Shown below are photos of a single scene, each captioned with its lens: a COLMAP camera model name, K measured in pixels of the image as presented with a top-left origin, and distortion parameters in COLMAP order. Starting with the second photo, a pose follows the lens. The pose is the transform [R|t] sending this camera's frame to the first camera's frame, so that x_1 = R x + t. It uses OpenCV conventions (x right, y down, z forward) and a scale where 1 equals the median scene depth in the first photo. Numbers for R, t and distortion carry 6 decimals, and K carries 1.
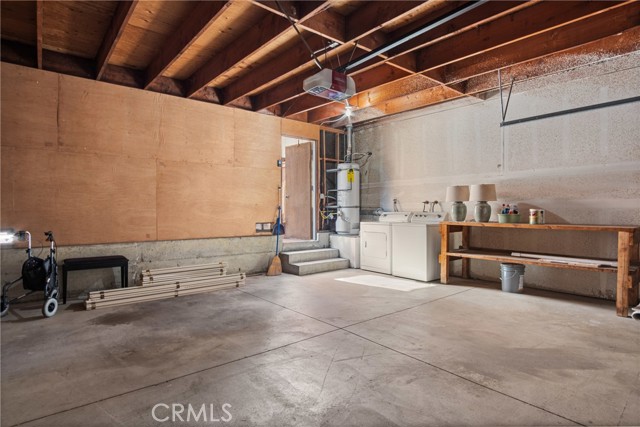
lens RADIAL K [[347.6, 0, 322.4], [0, 347.6, 212.2], [0, 0, 1]] dist [-0.021907, 0.000593]
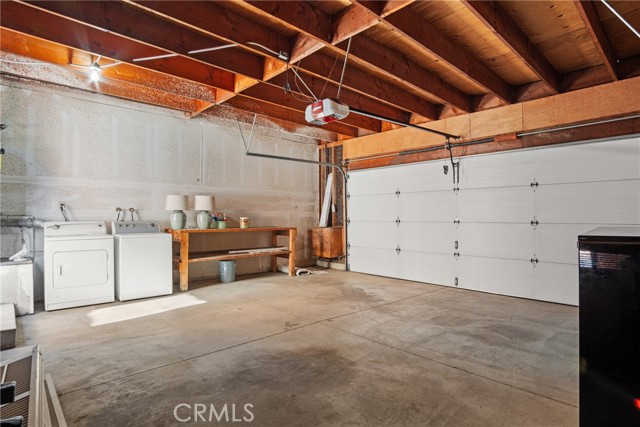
lens RADIAL K [[347.6, 0, 322.4], [0, 347.6, 212.2], [0, 0, 1]] dist [-0.021907, 0.000593]
pose [[-0.058580, 0.012042, 0.998210, -0.692636], [0.008940, 0.999893, -0.011538, -0.009166], [-0.998243, 0.008248, -0.058681, 0.662274]]
